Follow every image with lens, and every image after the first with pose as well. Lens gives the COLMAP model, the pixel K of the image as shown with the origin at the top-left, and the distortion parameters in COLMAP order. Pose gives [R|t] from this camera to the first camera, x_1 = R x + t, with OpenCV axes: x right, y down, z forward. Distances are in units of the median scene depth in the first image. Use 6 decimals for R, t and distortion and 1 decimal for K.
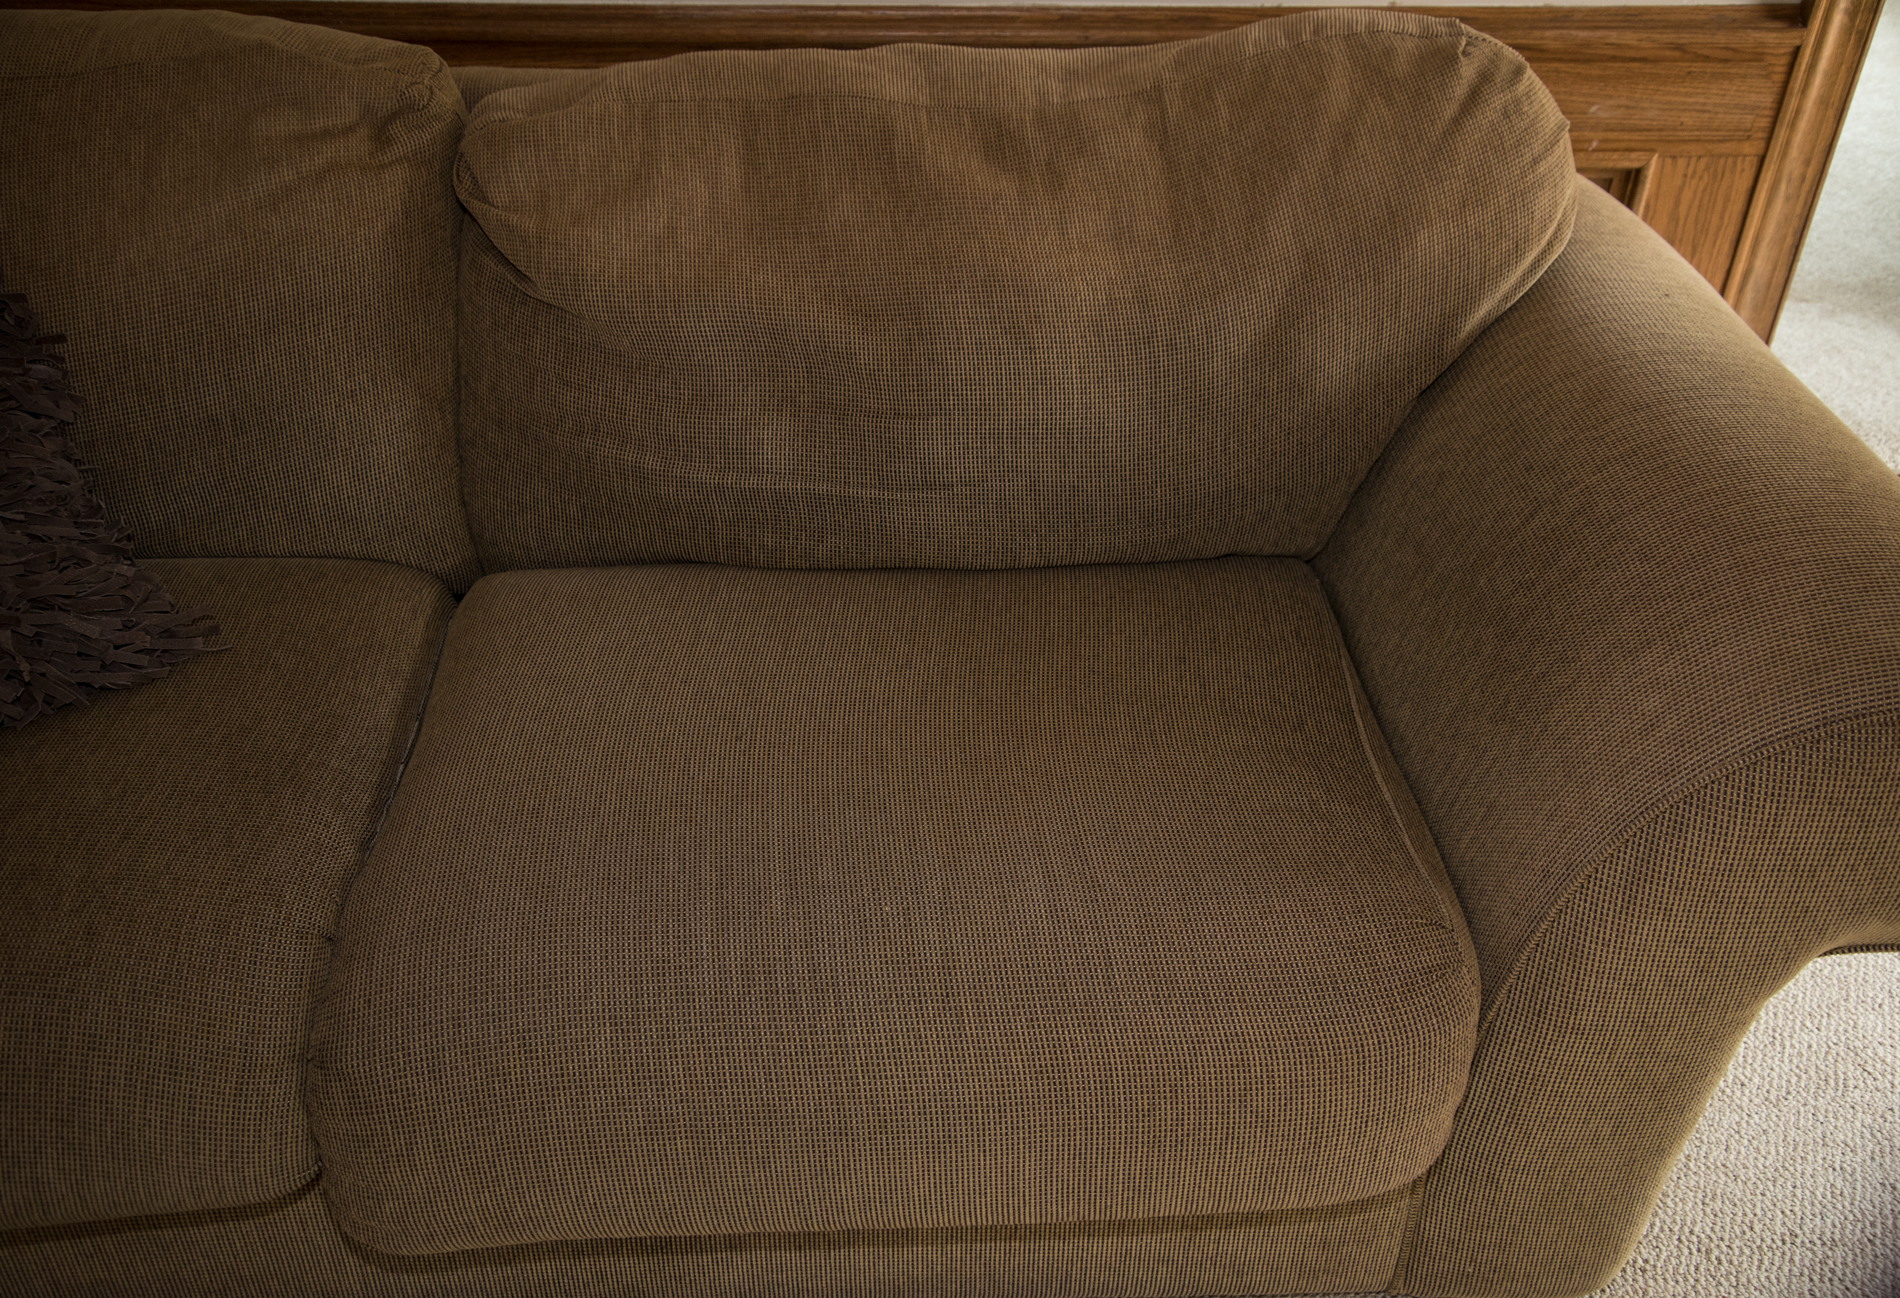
lens RADIAL K [[1687.1, 0, 950.0], [0, 1687.1, 649.0], [0, 0, 1]] dist [-0.003952, 0.071567]
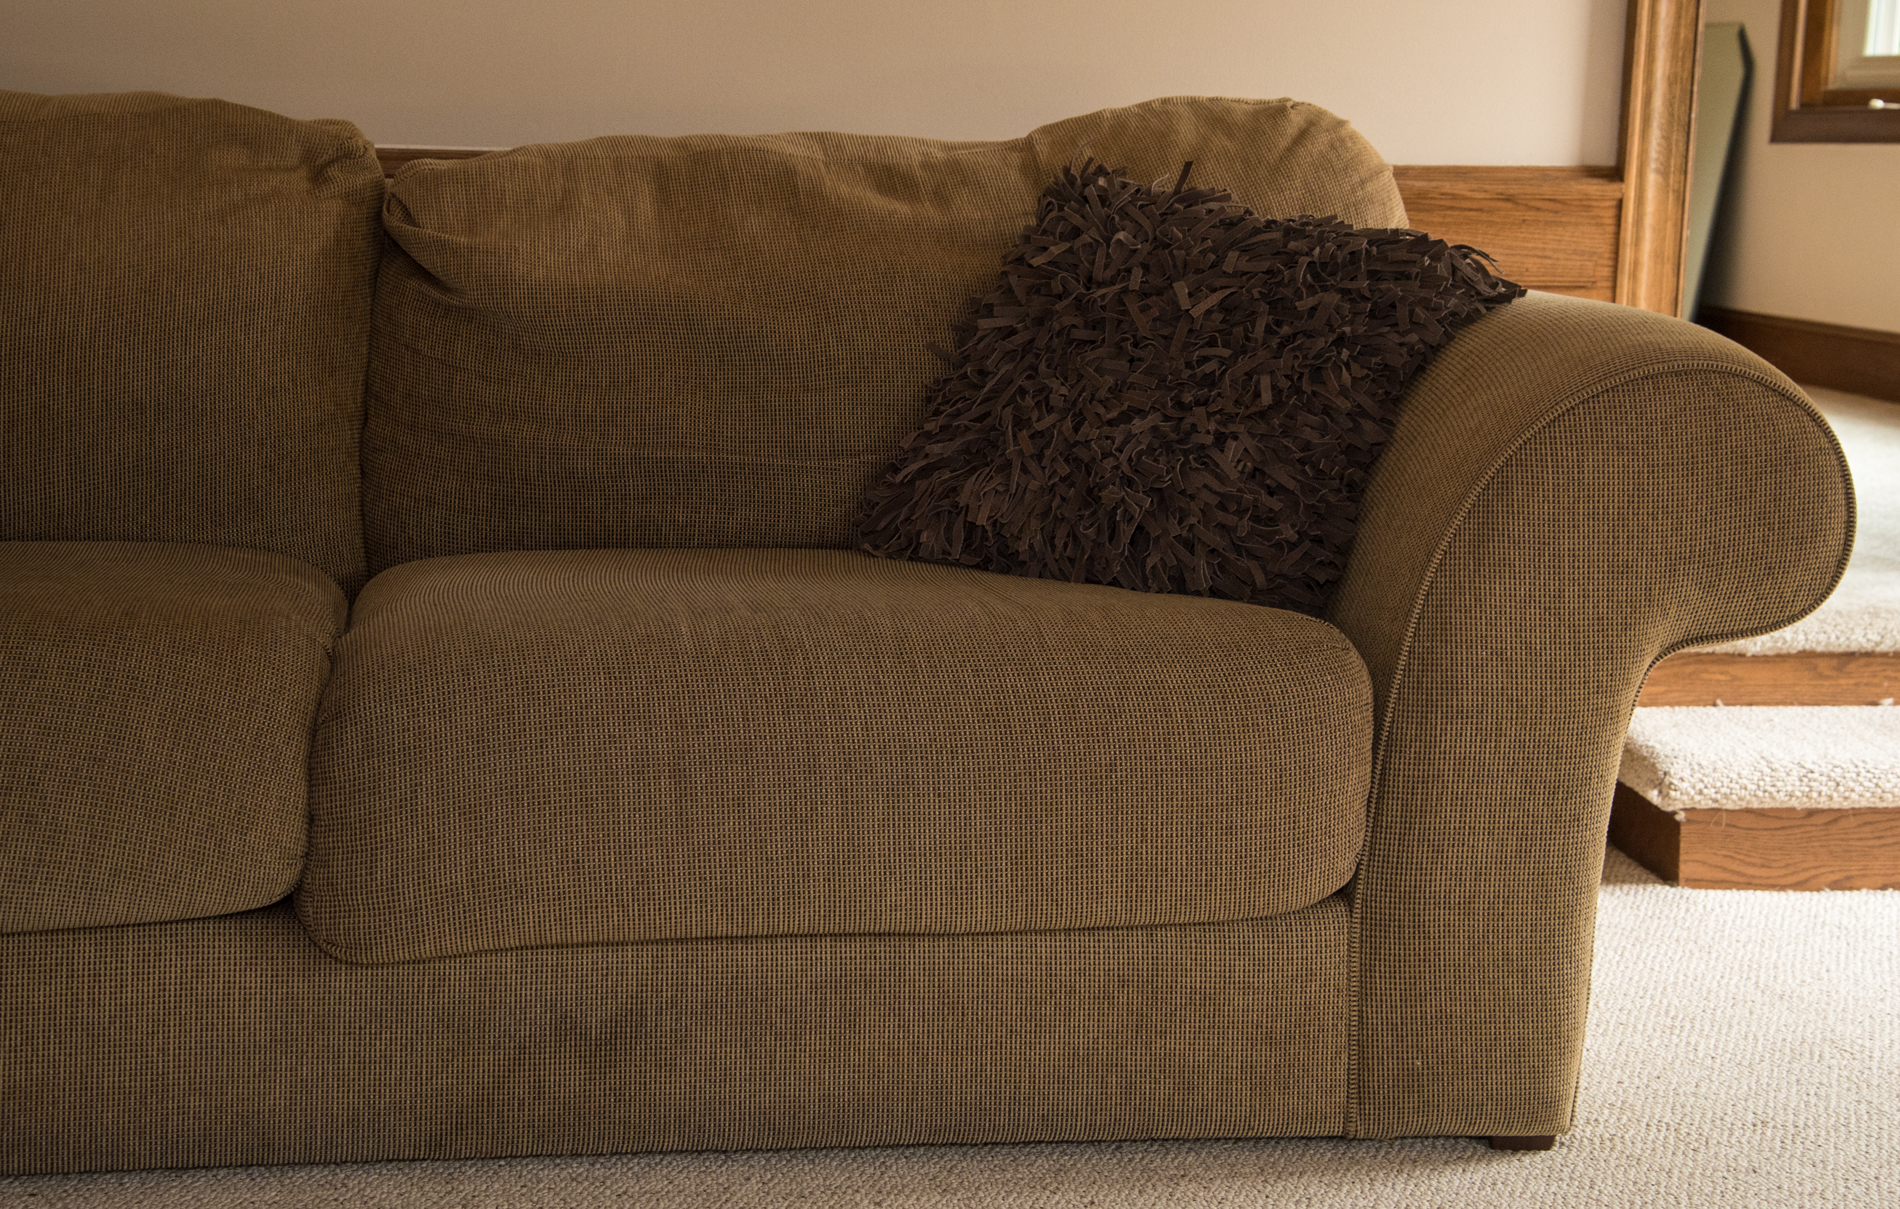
lens RADIAL K [[2782.5, 0, 887.0], [0, 2782.5, 525.4], [0, 0, 1]] dist [0.180582, 0.024500]
pose [[0.996588, -0.000910, 0.082528, -0.125097], [0.038532, 0.889401, -0.455501, 0.740275], [-0.072986, 0.457127, 0.886402, -0.527347]]
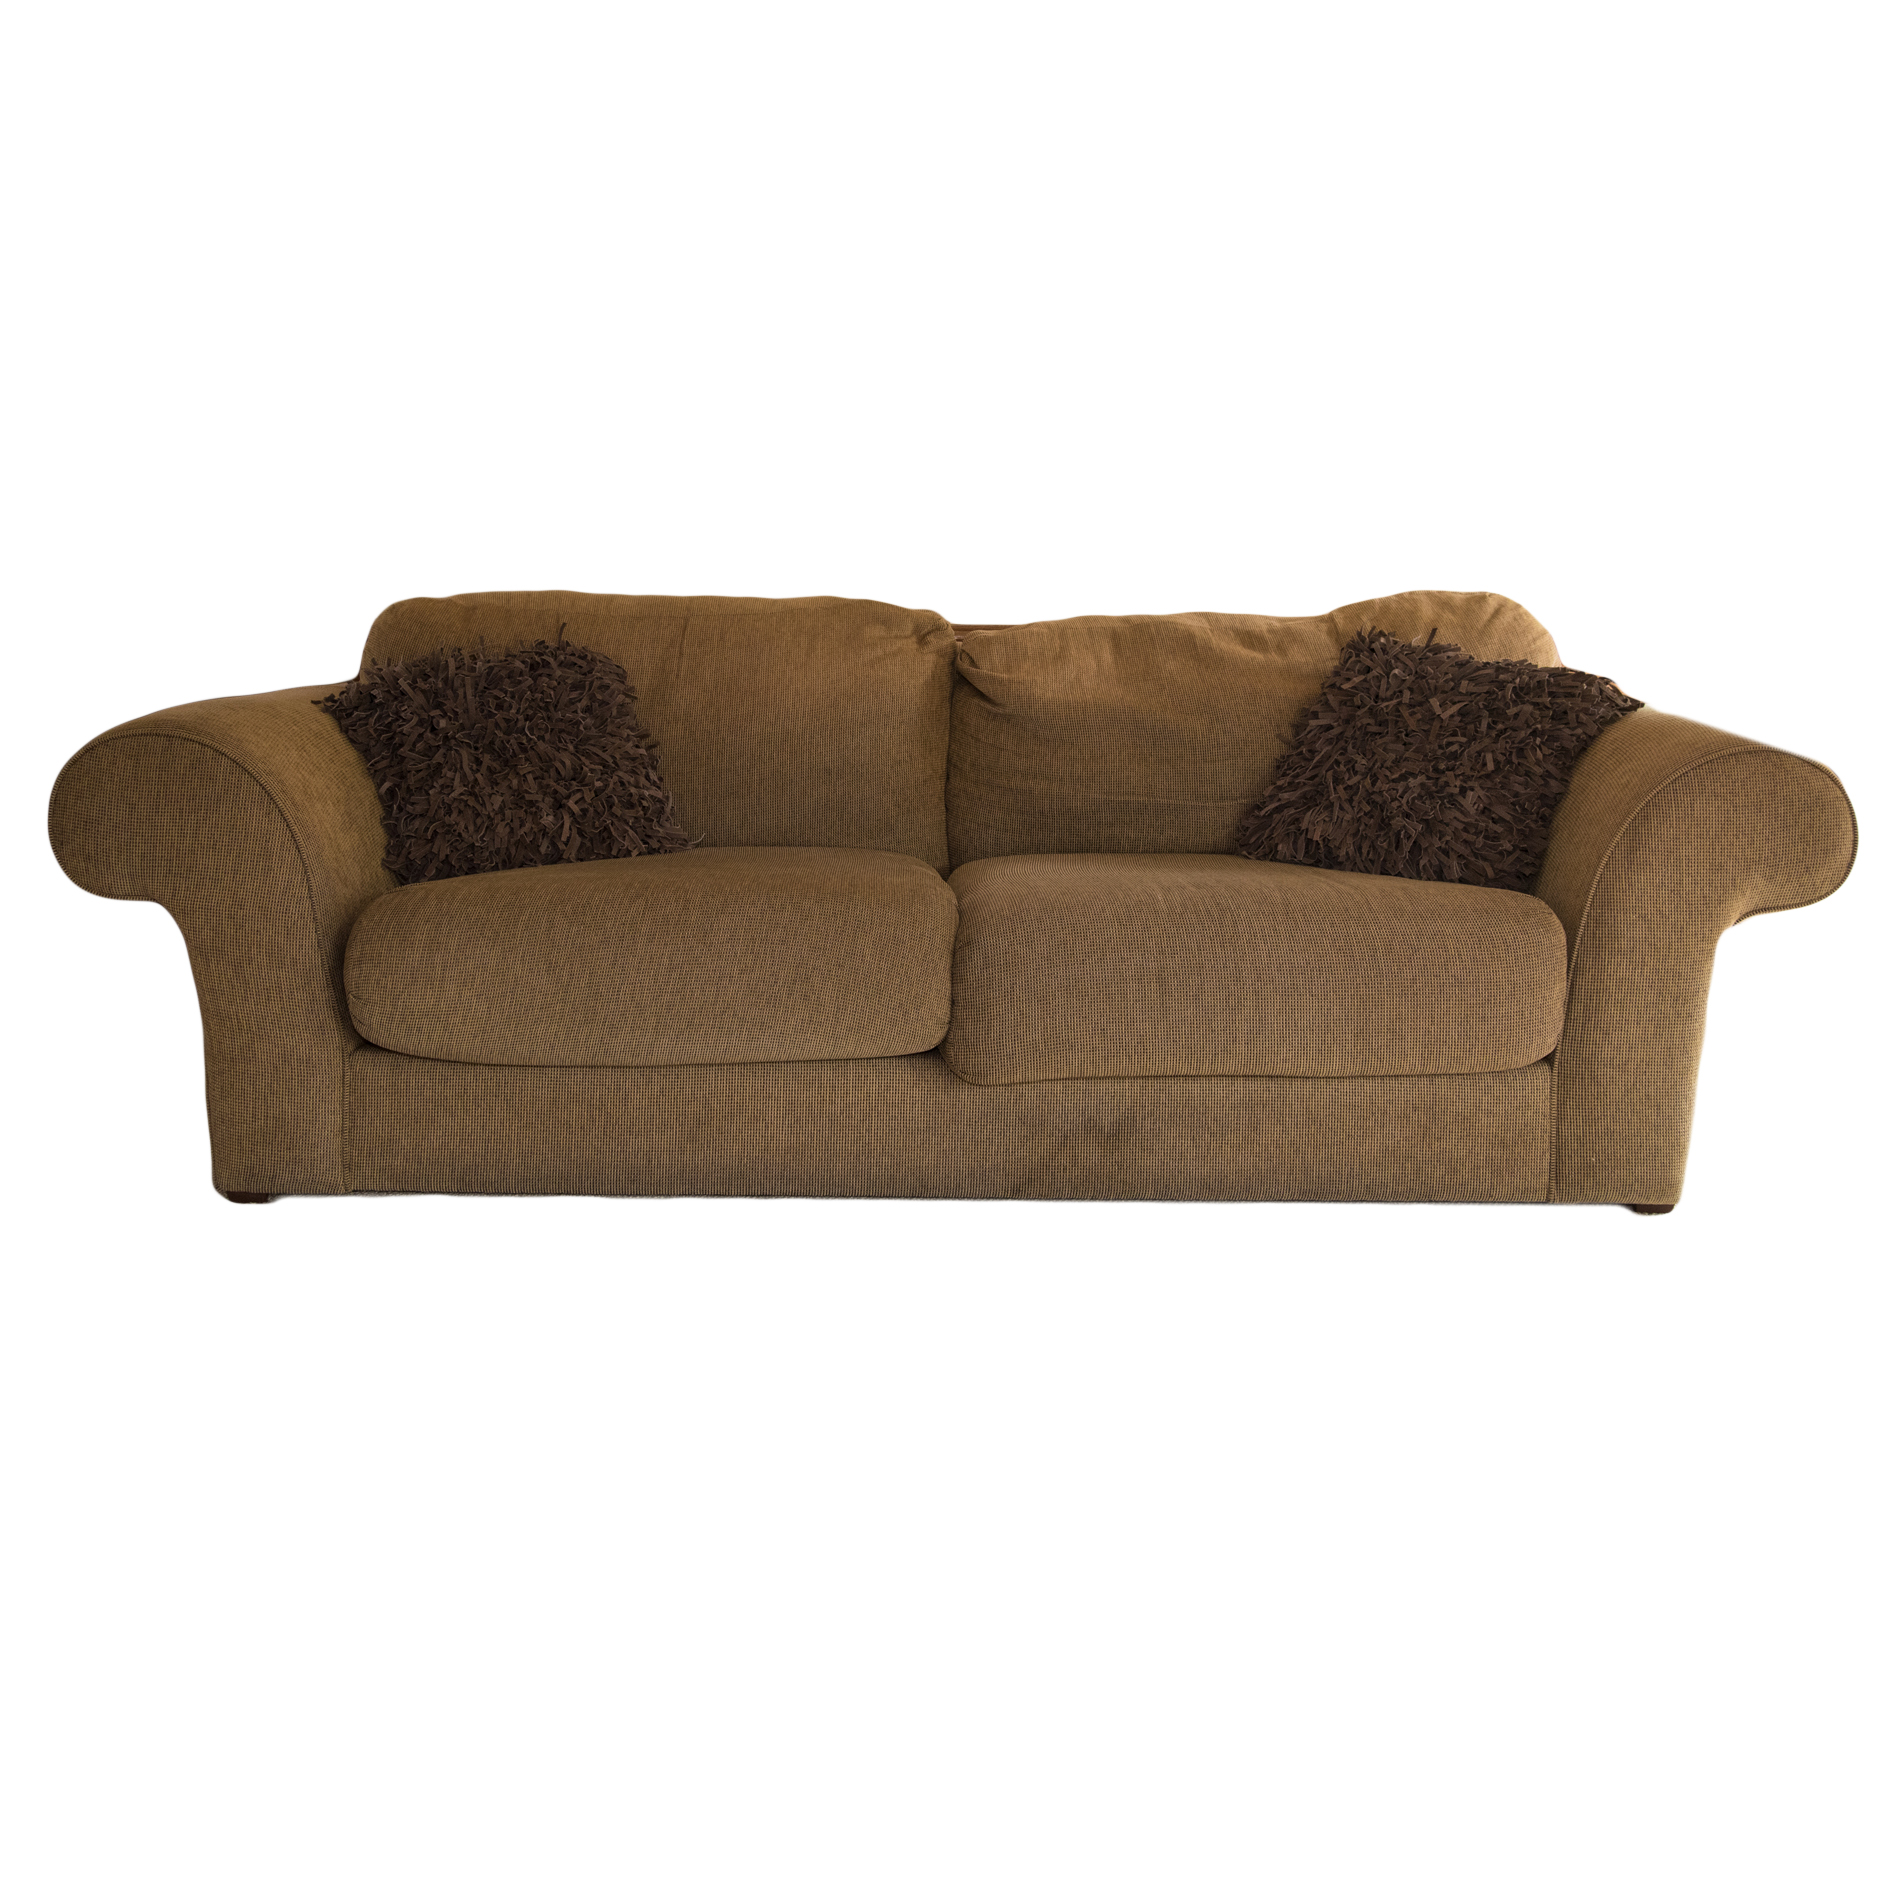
lens RADIAL K [[1724.8, 0, 966.9], [0, 1724.8, 770.5], [0, 0, 1]] dist [0.039070, 0.009112]
pose [[0.999849, 0.004612, -0.016744, -0.257553], [-0.012322, 0.867810, -0.496744, 0.801855], [0.012240, 0.496875, 0.867736, -0.624750]]
